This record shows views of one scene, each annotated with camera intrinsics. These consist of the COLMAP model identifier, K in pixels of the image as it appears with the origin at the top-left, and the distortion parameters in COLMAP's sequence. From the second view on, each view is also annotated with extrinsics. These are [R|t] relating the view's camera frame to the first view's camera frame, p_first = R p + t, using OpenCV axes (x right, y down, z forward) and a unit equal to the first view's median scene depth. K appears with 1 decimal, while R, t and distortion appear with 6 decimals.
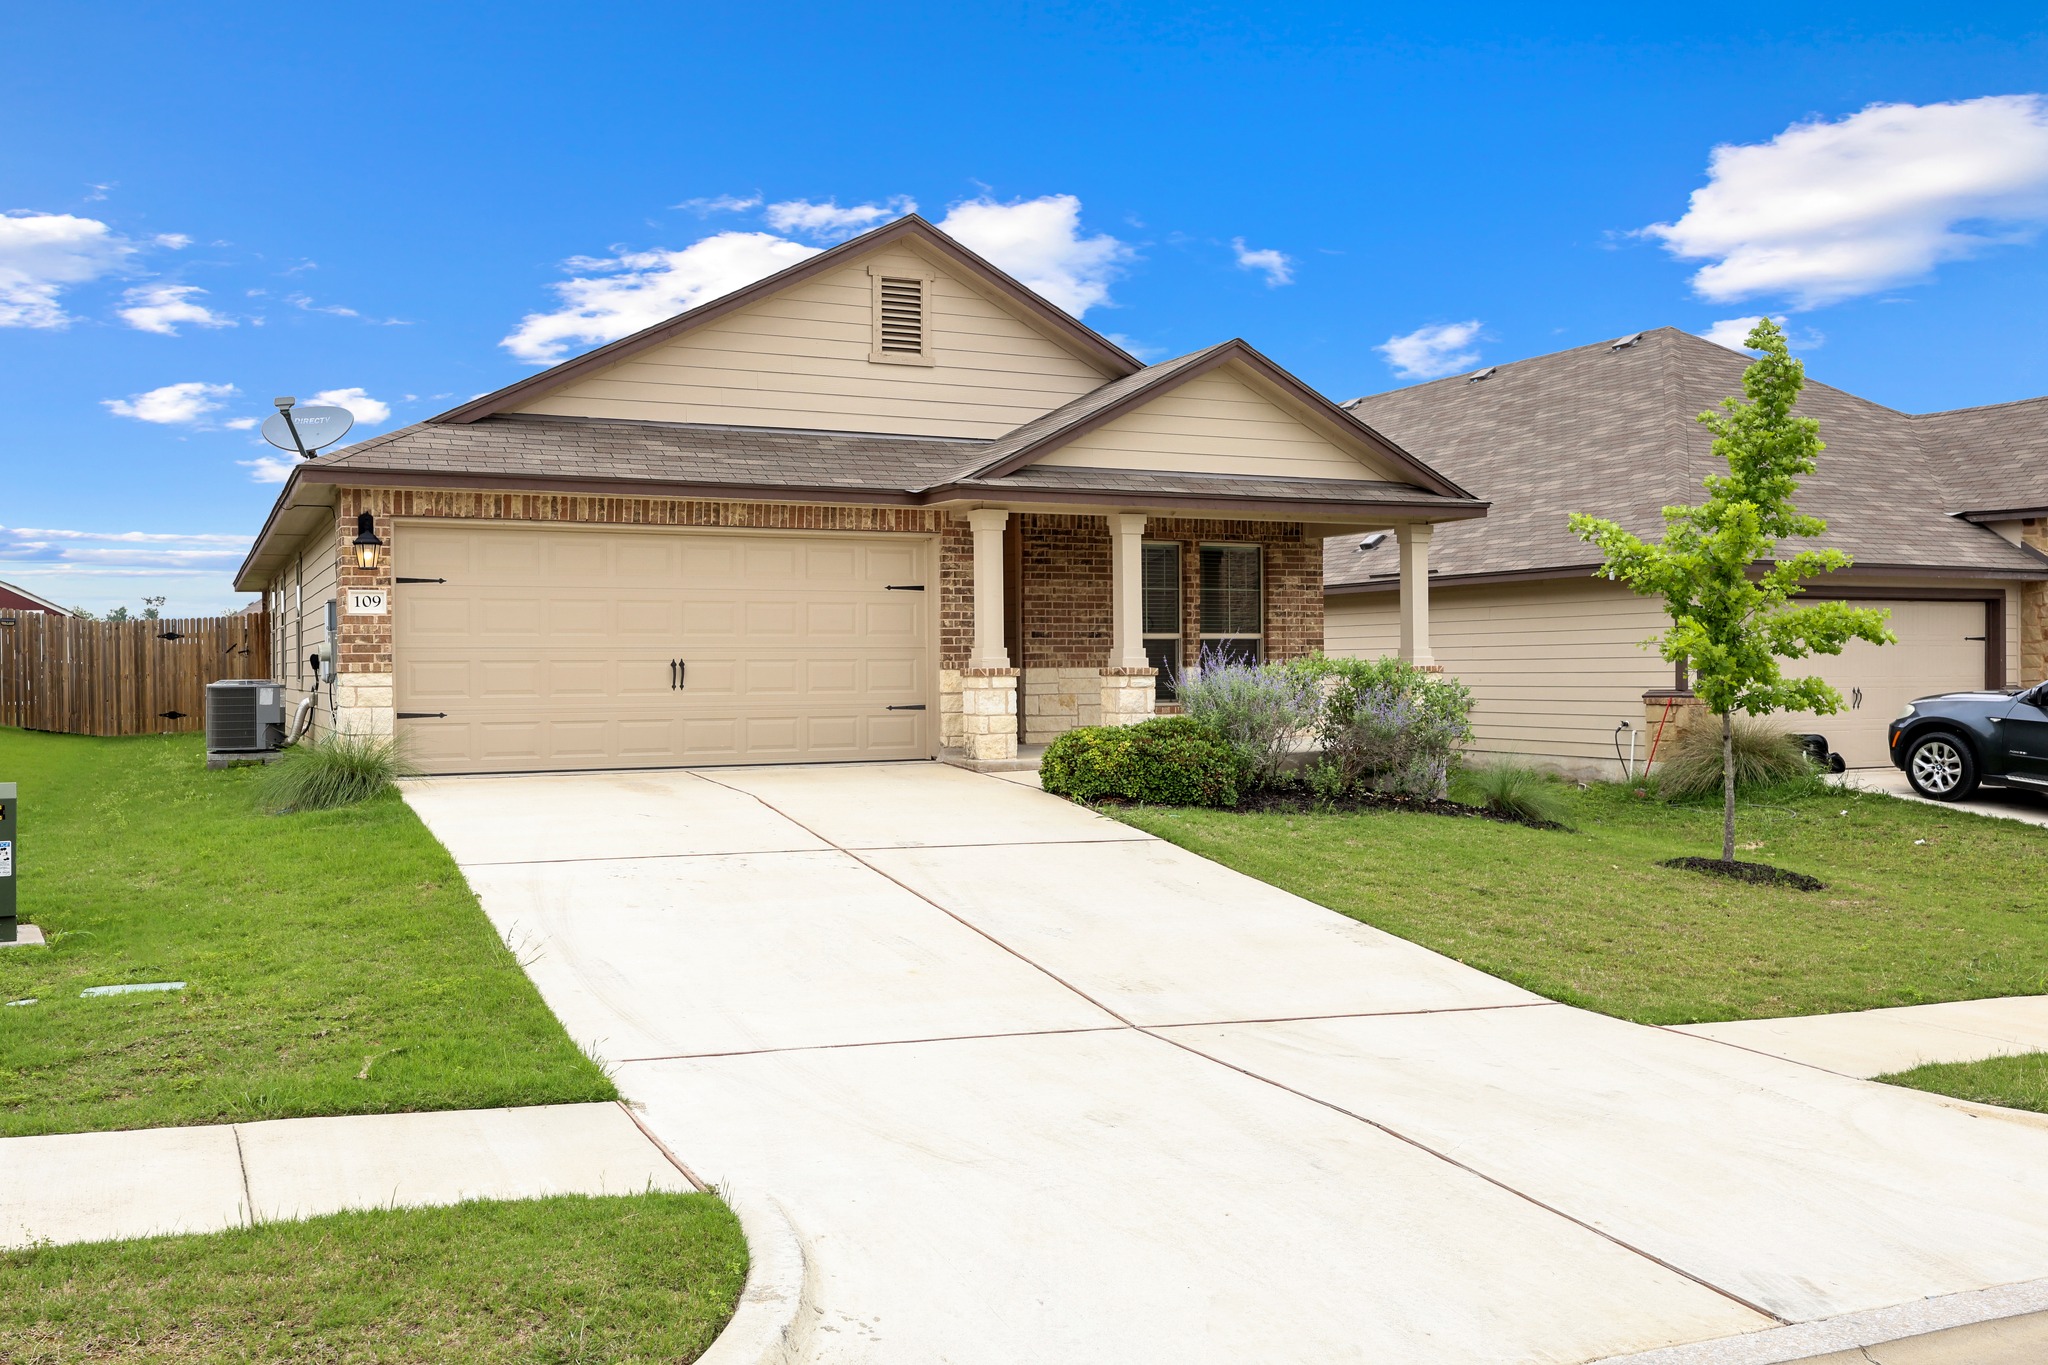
lens RADIAL K [[1727.2, 0, 1024.0], [0, 1727.2, 682.5], [0, 0, 1]] dist [-0.004293, -0.001386]
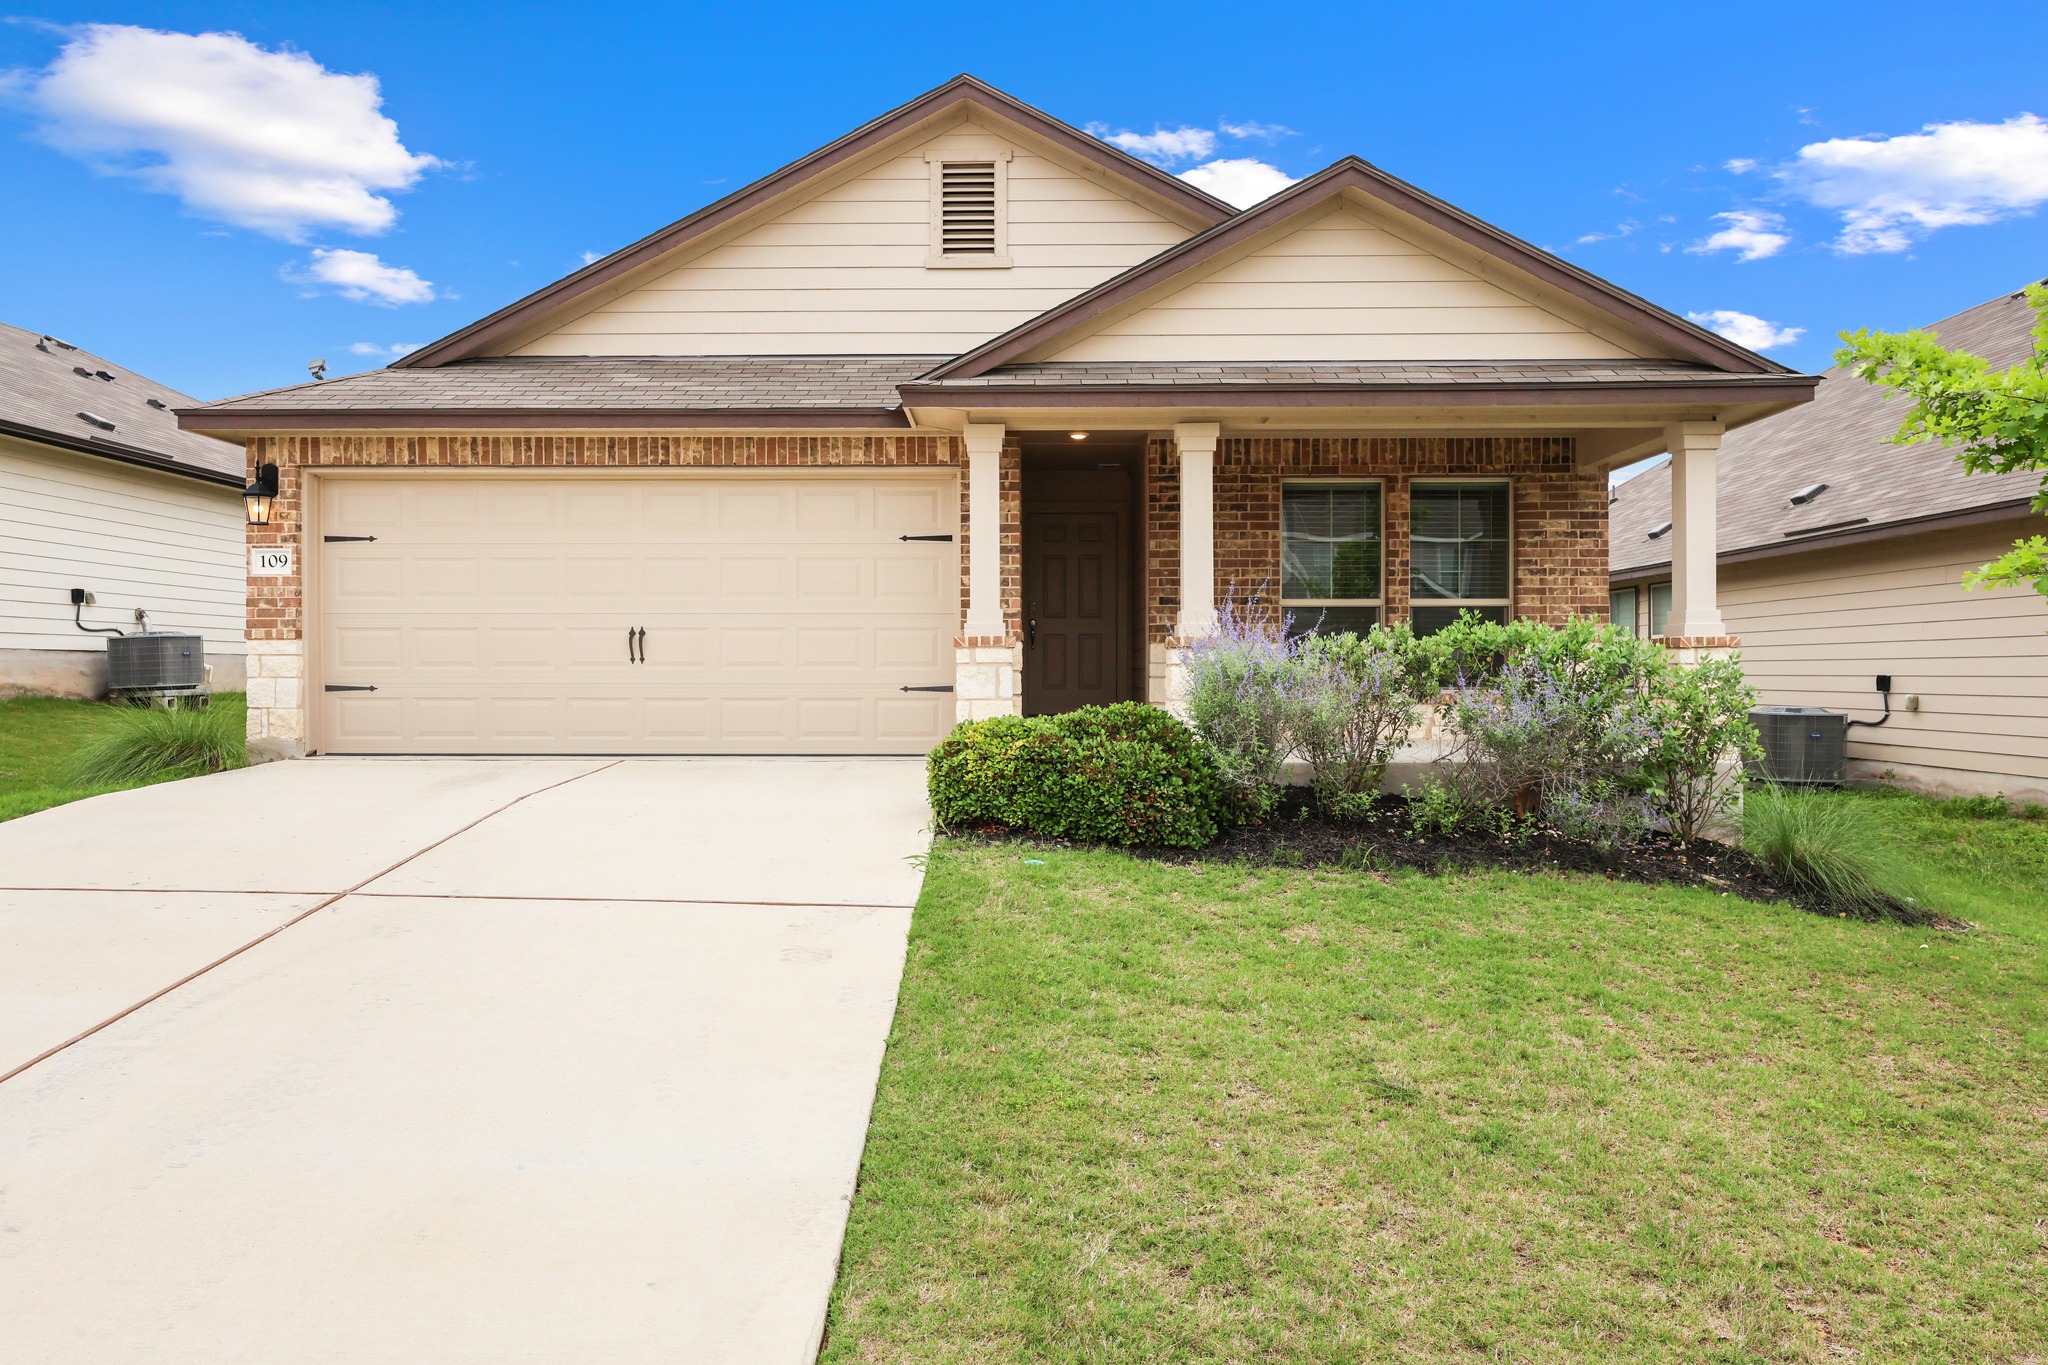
lens RADIAL K [[1354.2, 0, 1012.0], [0, 1354.2, 673.8], [0, 0, 1]] dist [0.000245, -0.001816]
pose [[0.895052, 0.007496, -0.445899, 0.243670], [-0.009786, 0.999948, -0.002832, 0.008956], [0.445854, 0.006898, 0.895079, 0.458577]]
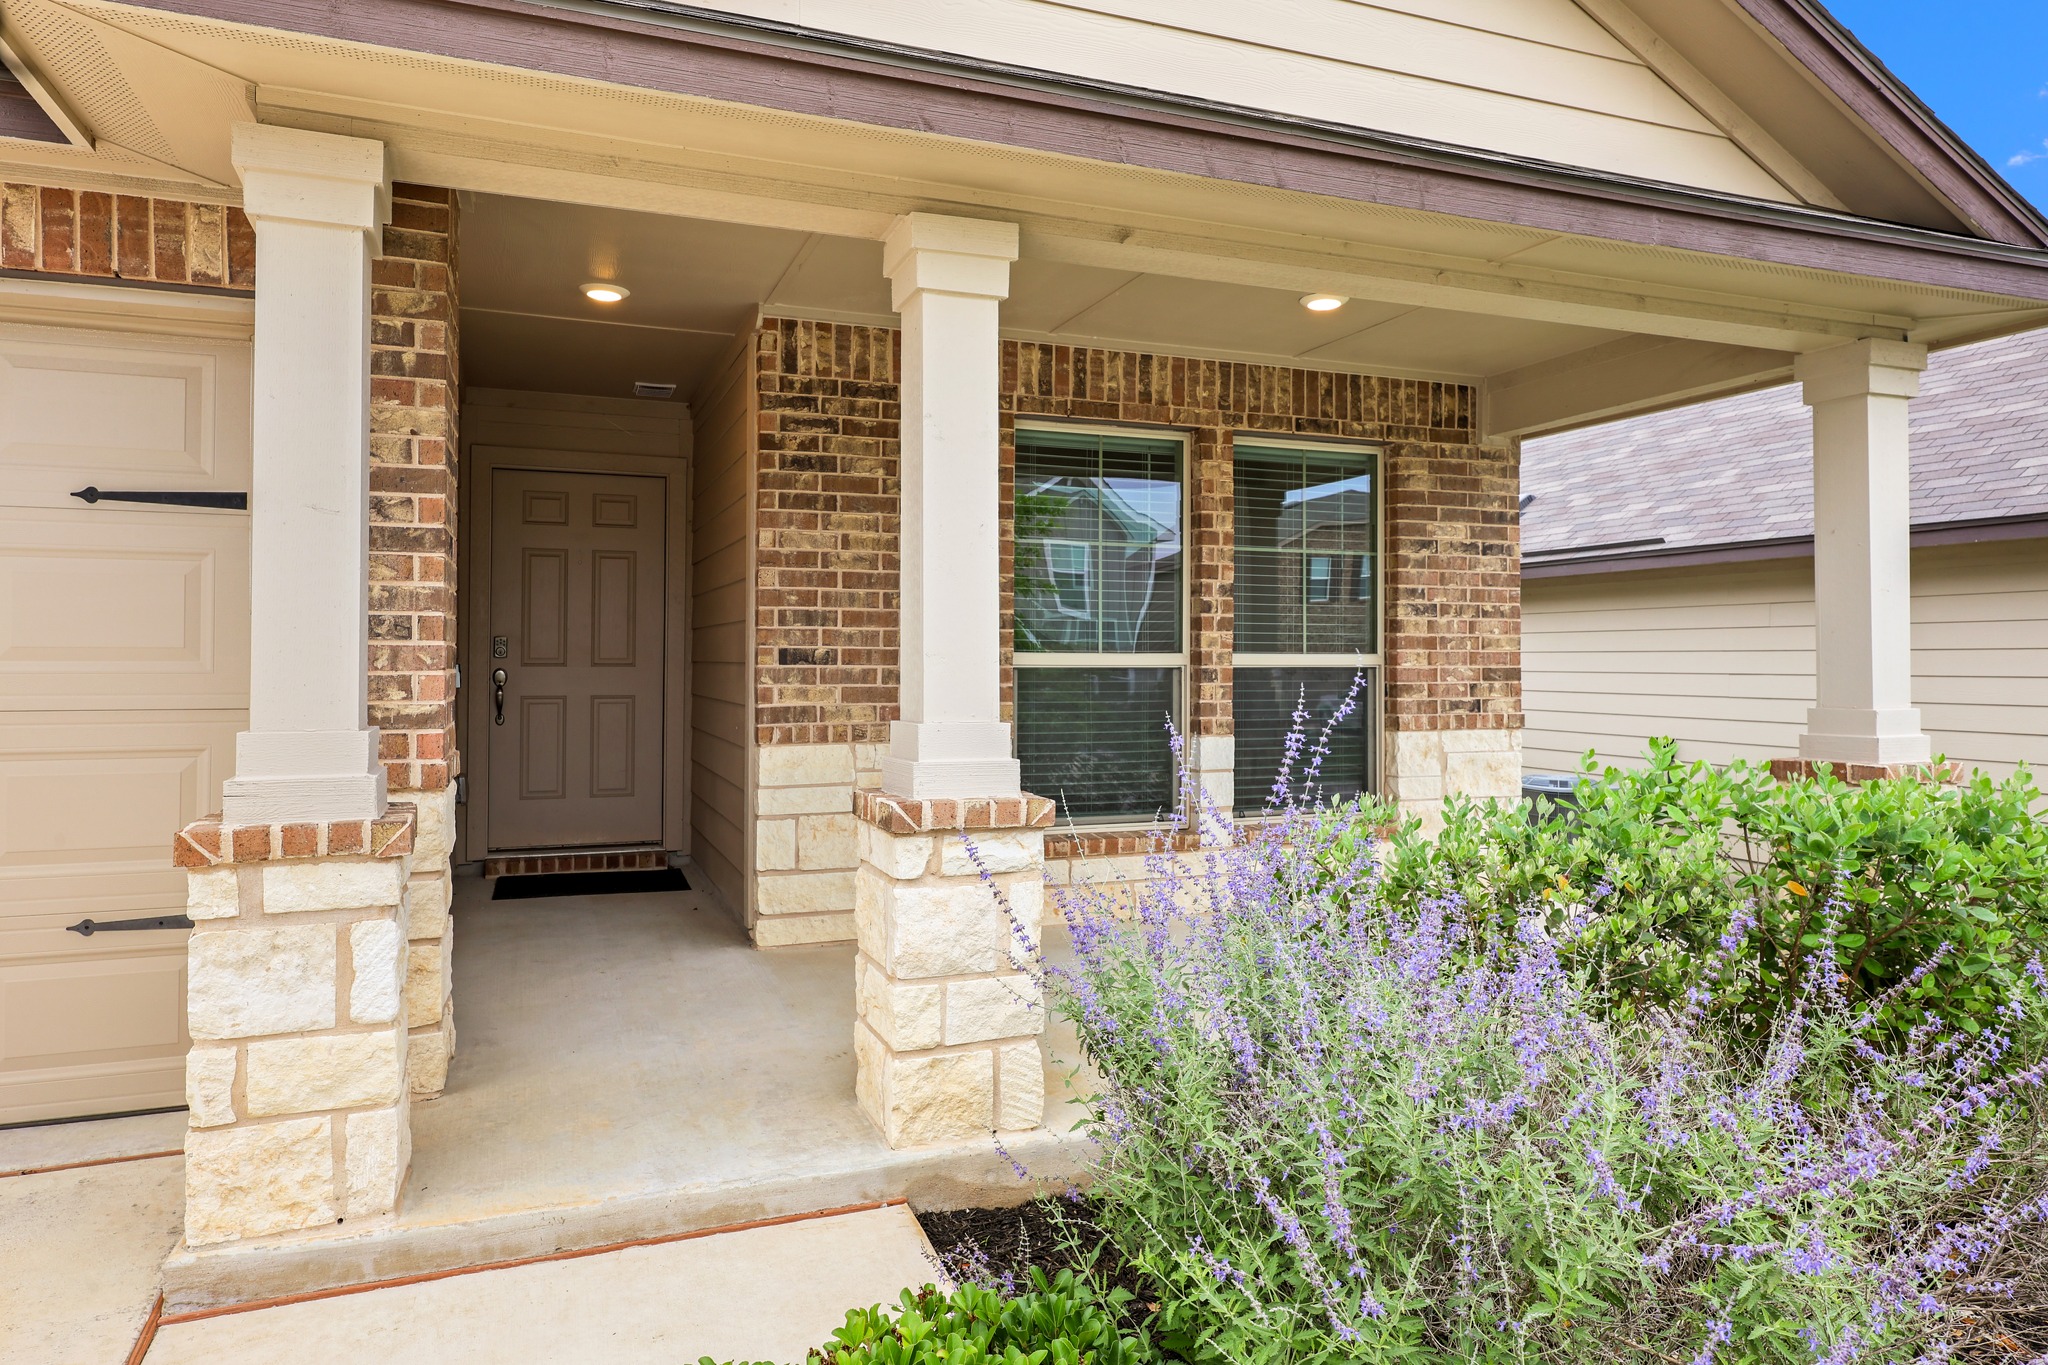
lens RADIAL K [[1289.4, 0, 1018.1], [0, 1289.4, 638.4], [0, 0, 1]] dist [-0.002419, -0.000091]
pose [[0.996870, 0.008205, -0.078634, 0.086786], [-0.010200, 0.999635, -0.025005, -0.027775], [0.078401, 0.025729, 0.996590, 0.798481]]
